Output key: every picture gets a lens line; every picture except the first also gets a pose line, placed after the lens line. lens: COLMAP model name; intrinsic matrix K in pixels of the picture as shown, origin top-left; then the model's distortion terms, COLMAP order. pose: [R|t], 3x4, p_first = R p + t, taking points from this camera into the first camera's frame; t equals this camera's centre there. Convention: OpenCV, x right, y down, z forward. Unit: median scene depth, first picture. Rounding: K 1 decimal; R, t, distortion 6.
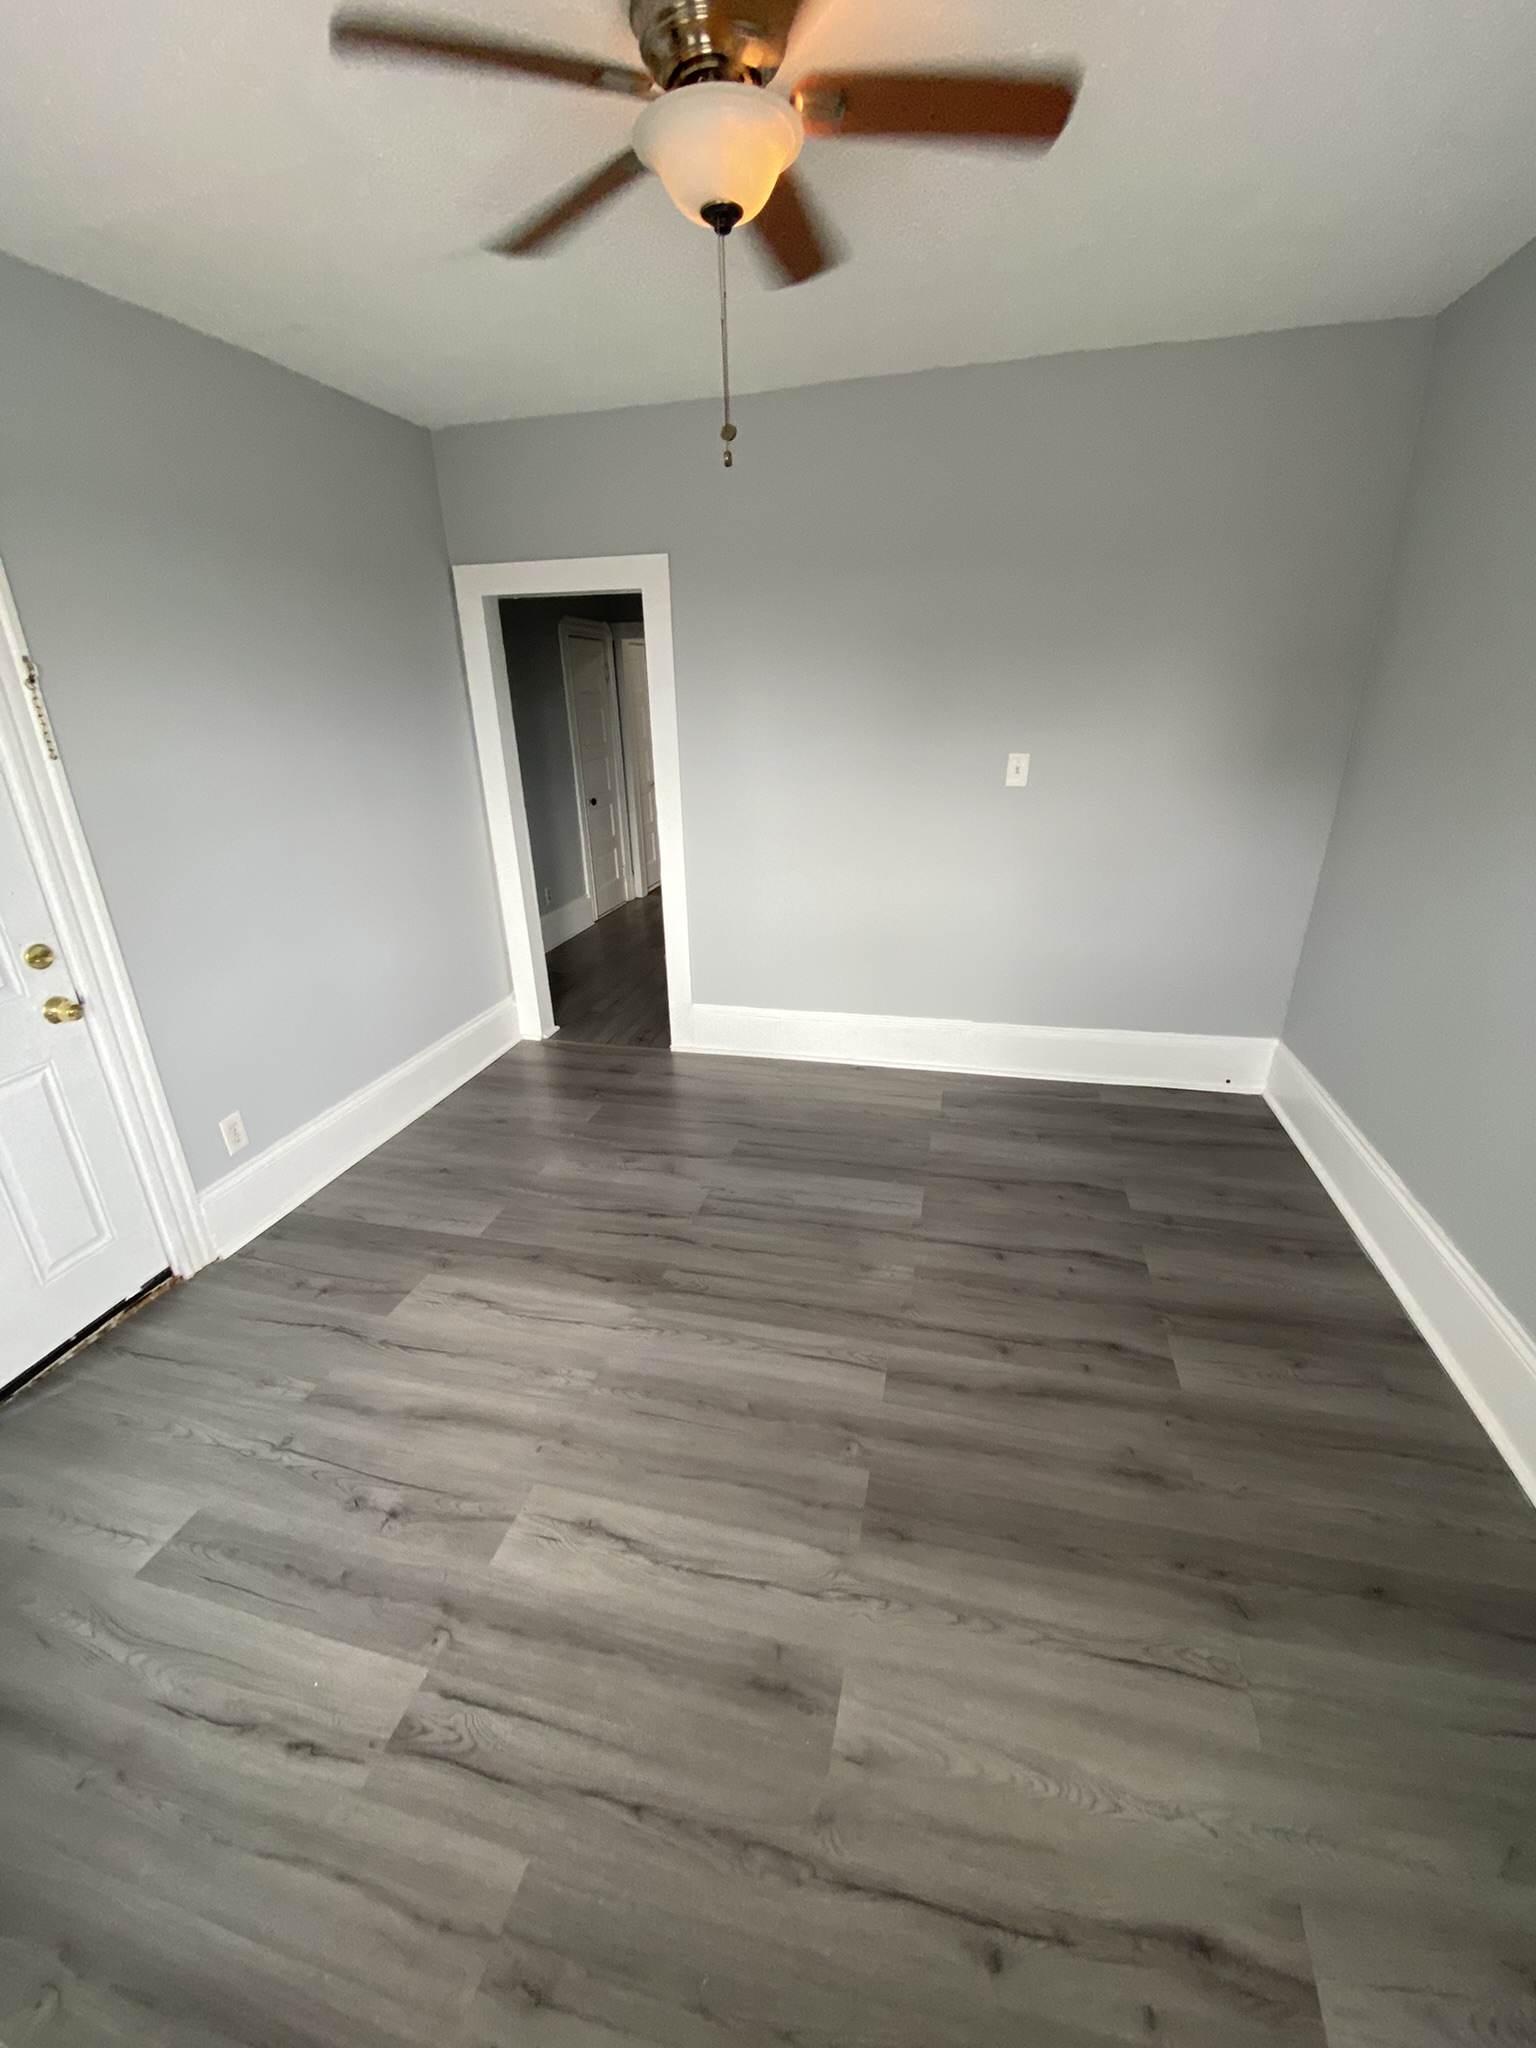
lens RADIAL K [[838.4, 0, 768.0], [0, 838.4, 1024.0], [0, 0, 1]] dist [0.000106, -0.000027]
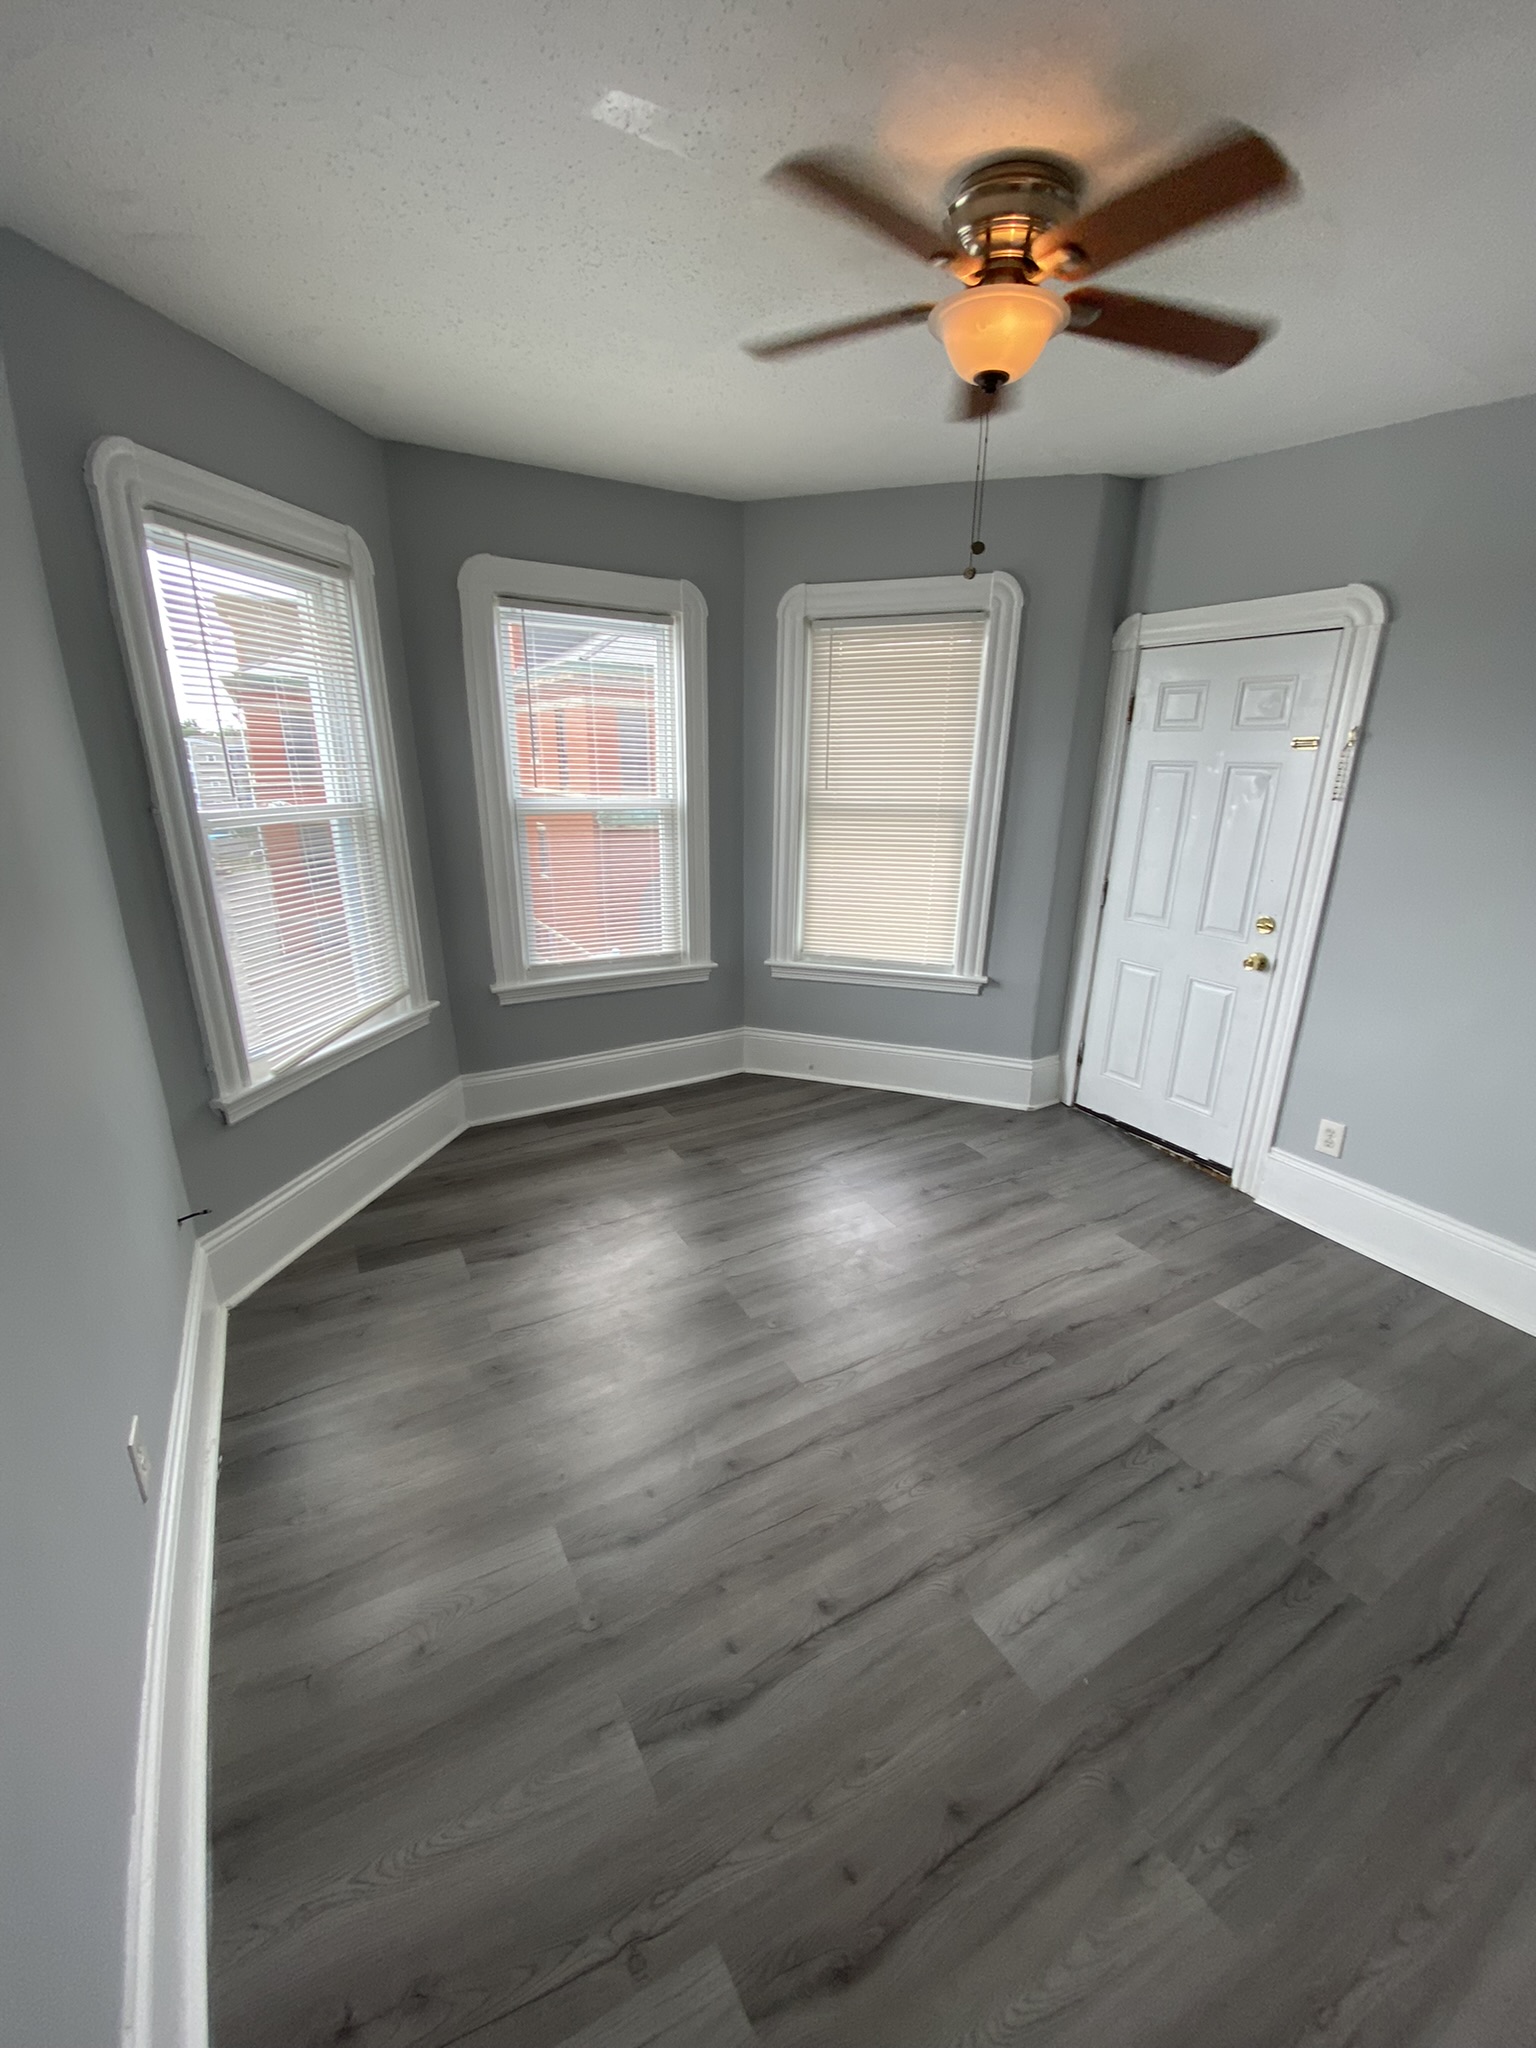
lens RADIAL K [[838.4, 0, 768.0], [0, 838.4, 1024.0], [0, 0, 1]] dist [0.000106, -0.000027]
pose [[-0.717808, 0.230386, -0.657019, 0.651318], [-0.261298, 0.785546, 0.560929, -0.453716], [0.645349, 0.574317, -0.503672, 1.059116]]
